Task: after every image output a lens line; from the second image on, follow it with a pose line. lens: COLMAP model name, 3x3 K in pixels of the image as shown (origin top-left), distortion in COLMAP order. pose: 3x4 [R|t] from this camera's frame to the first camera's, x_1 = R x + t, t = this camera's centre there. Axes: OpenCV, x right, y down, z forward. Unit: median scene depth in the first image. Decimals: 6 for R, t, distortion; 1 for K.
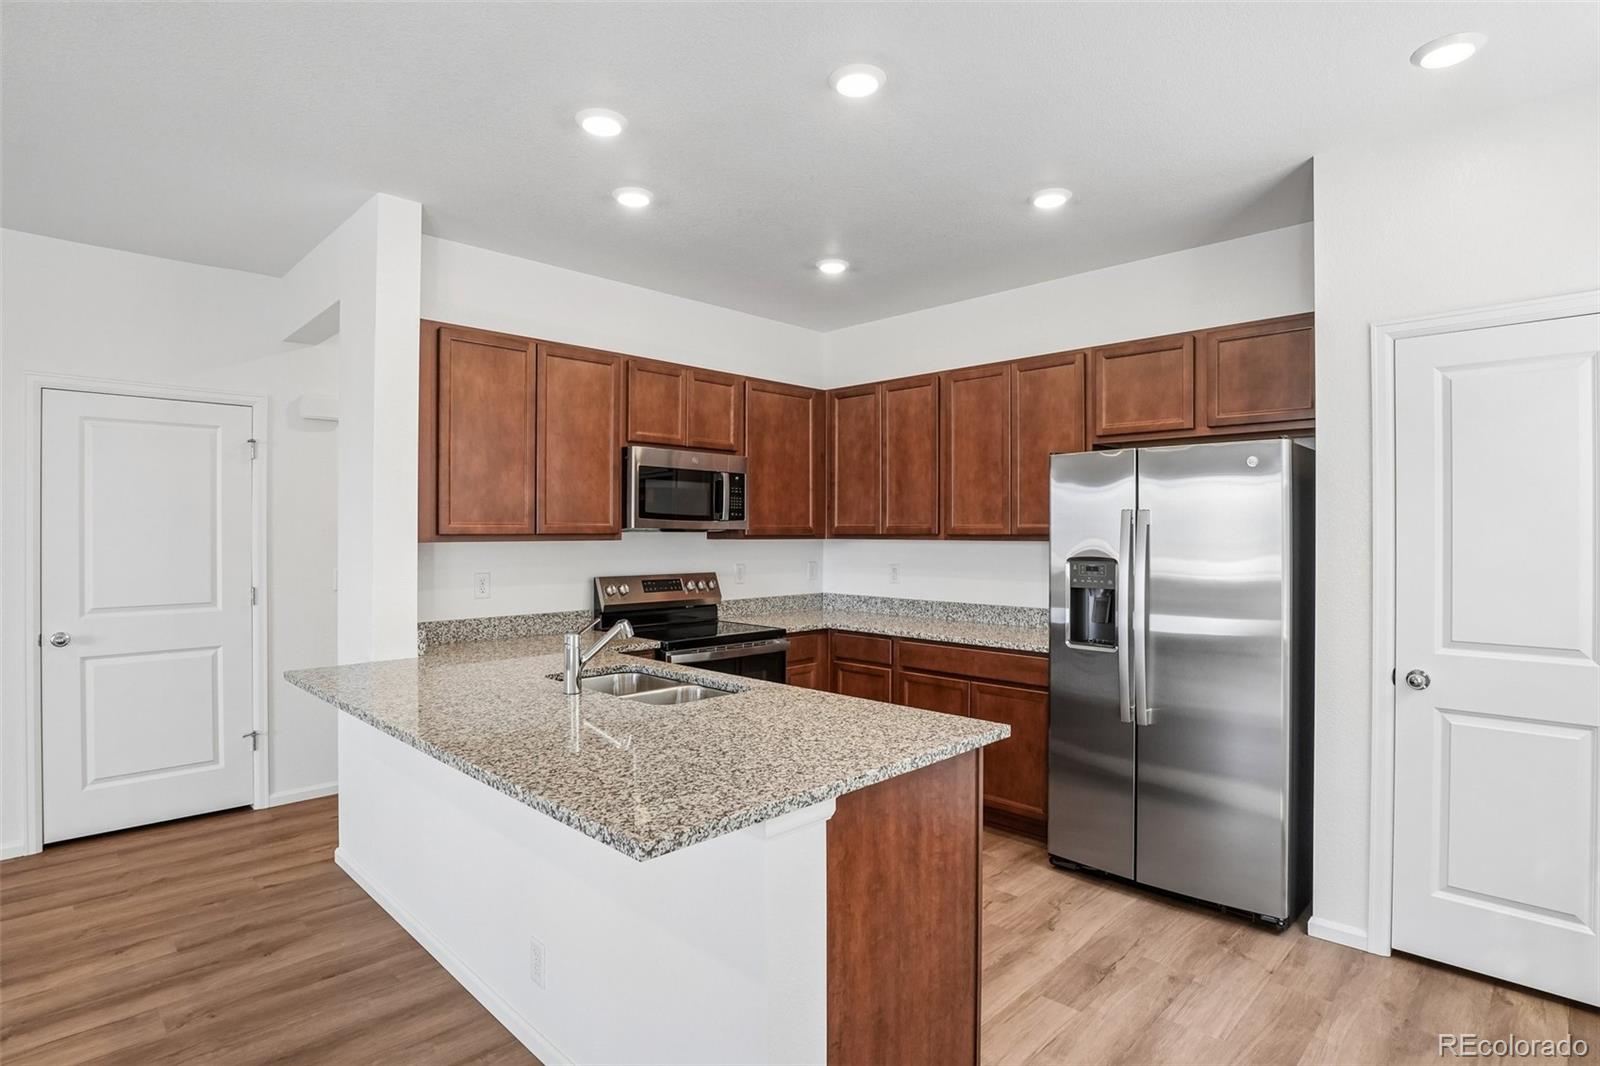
lens RADIAL K [[809.4, 0, 810.1], [0, 809.4, 534.9], [0, 0, 1]] dist [-0.038897, 0.008807]
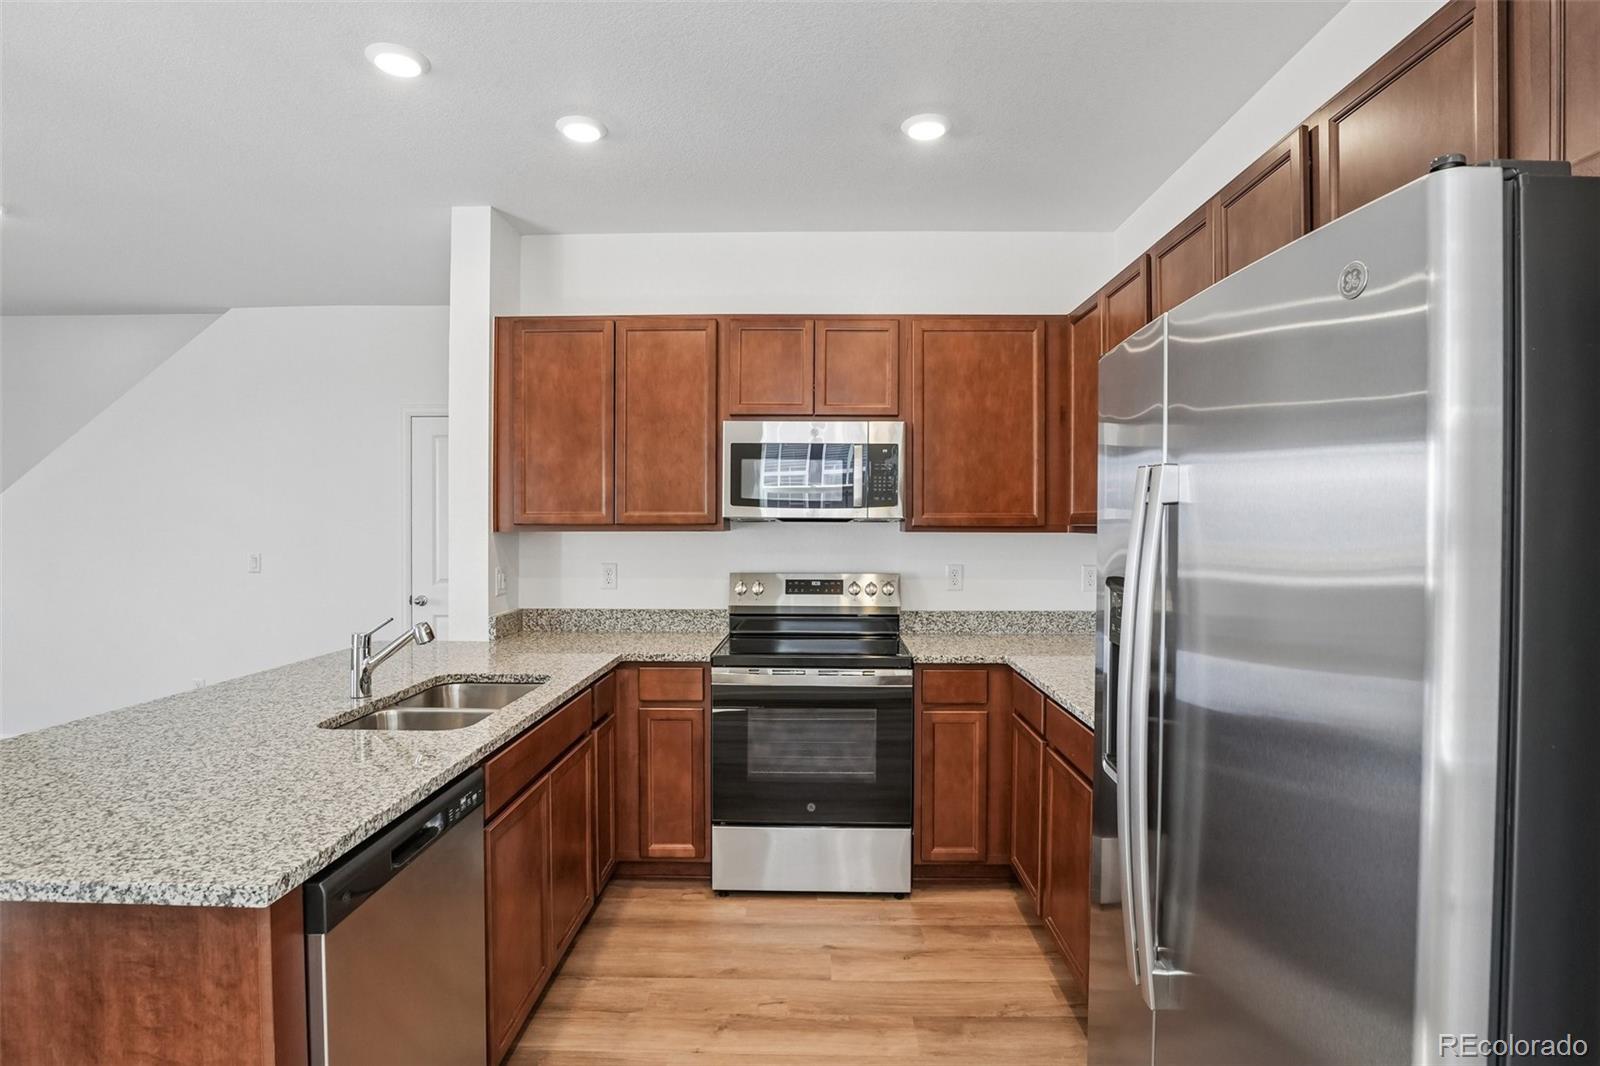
lens RADIAL K [[809.4, 0, 811.4], [0, 809.4, 531.1], [0, 0, 1]] dist [-0.038897, 0.008807]
pose [[0.691981, 0.009028, -0.721860, 0.510263], [-0.004322, 0.999956, 0.008363, -0.001378], [0.721903, -0.002668, 0.691989, 0.529532]]
